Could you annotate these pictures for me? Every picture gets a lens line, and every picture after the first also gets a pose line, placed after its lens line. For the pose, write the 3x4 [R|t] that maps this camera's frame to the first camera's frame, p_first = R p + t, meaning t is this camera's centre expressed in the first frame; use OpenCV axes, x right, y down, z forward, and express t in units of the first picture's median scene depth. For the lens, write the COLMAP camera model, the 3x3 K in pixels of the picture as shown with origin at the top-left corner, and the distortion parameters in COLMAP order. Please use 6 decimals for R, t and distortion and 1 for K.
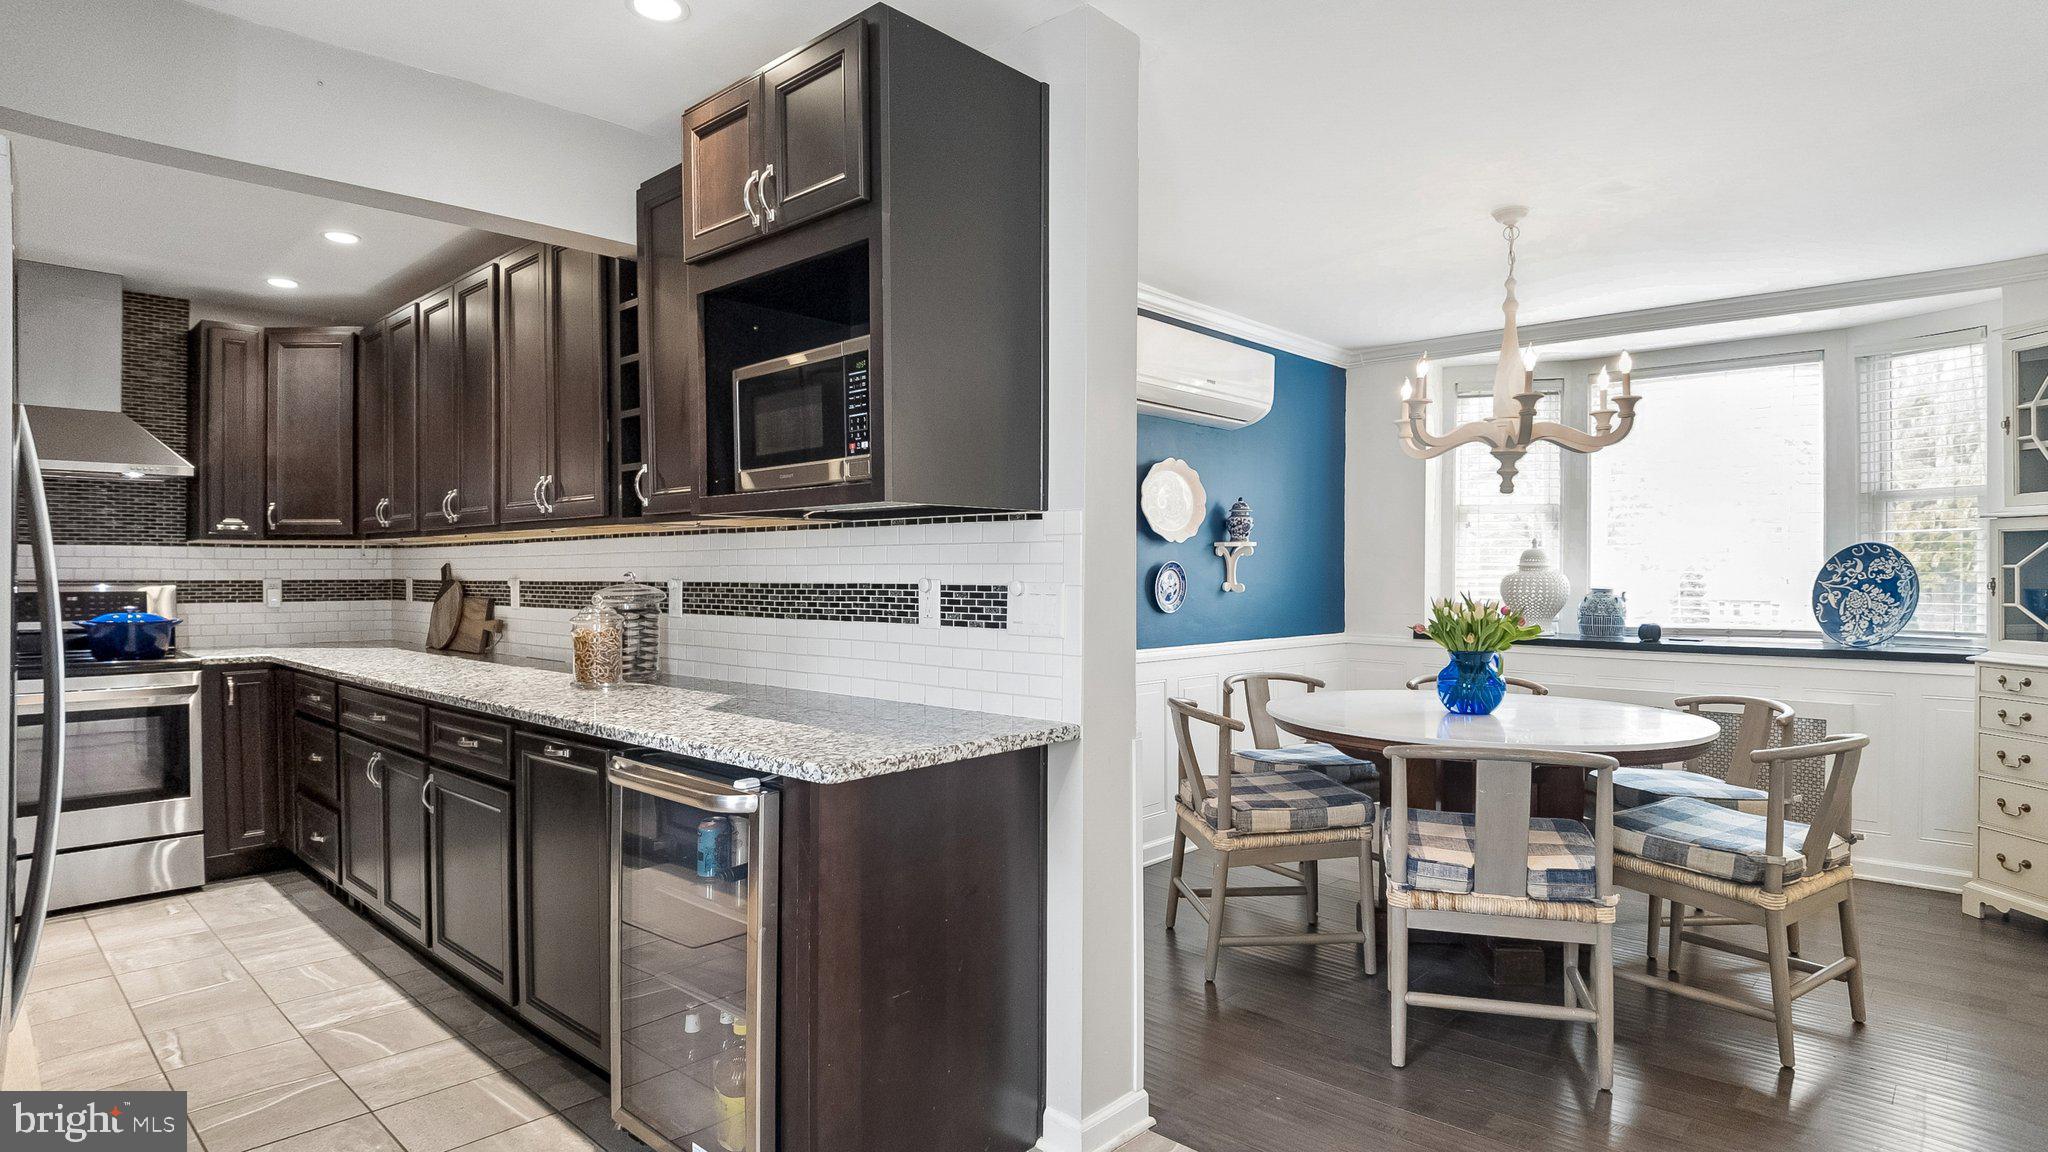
lens RADIAL K [[1077.9, 0, 1027.1], [0, 1077.9, 567.9], [0, 0, 1]] dist [-0.018483, -0.022126]
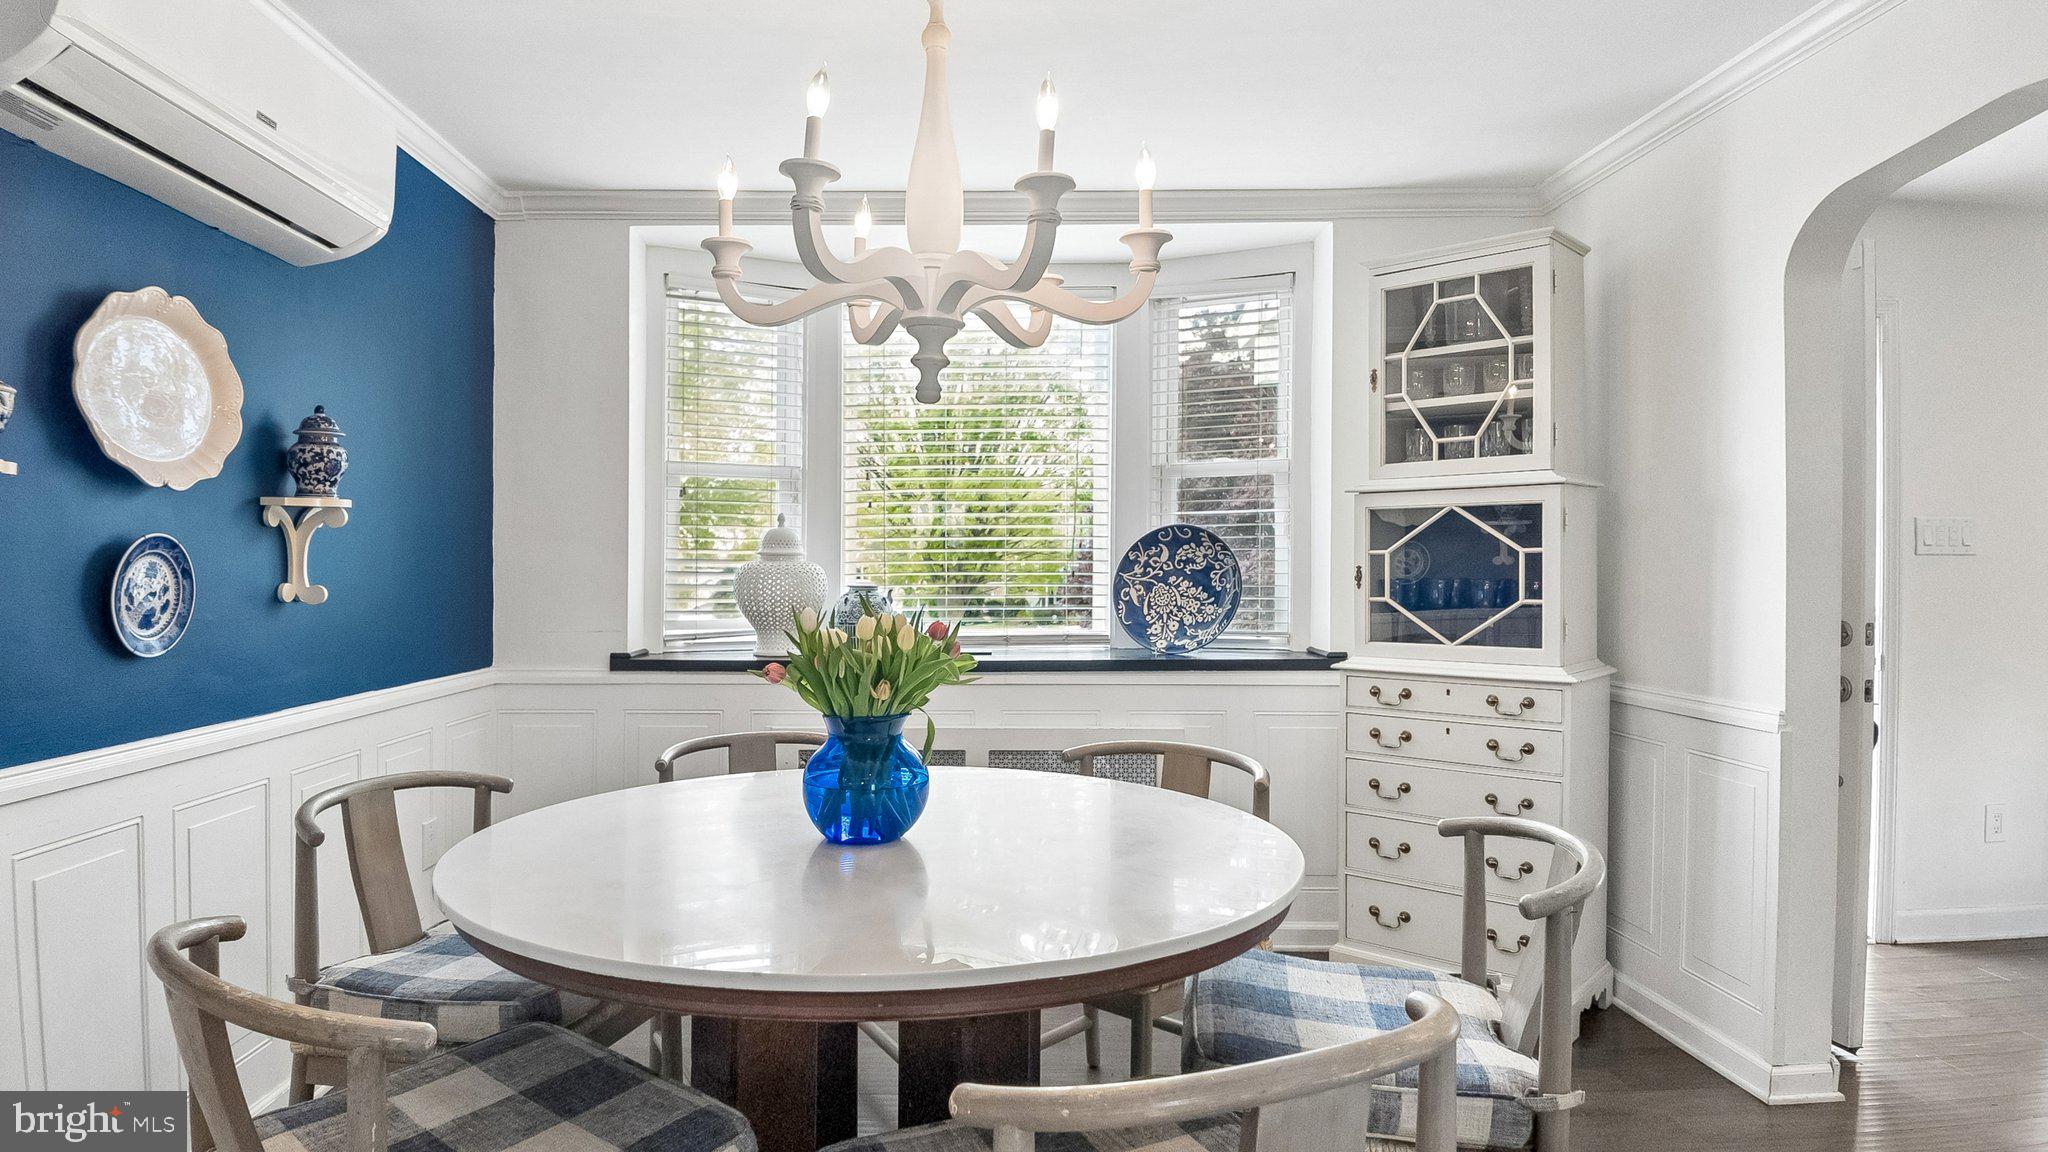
lens RADIAL K [[1141.2, 0, 903.0], [0, 1141.2, 544.1], [0, 0, 1]] dist [-0.031365, -0.002328]
pose [[0.738843, 0.011389, 0.673781, 0.124050], [0.002116, 0.999813, -0.019220, 0.016315], [-0.673874, 0.015626, 0.738681, 1.106092]]
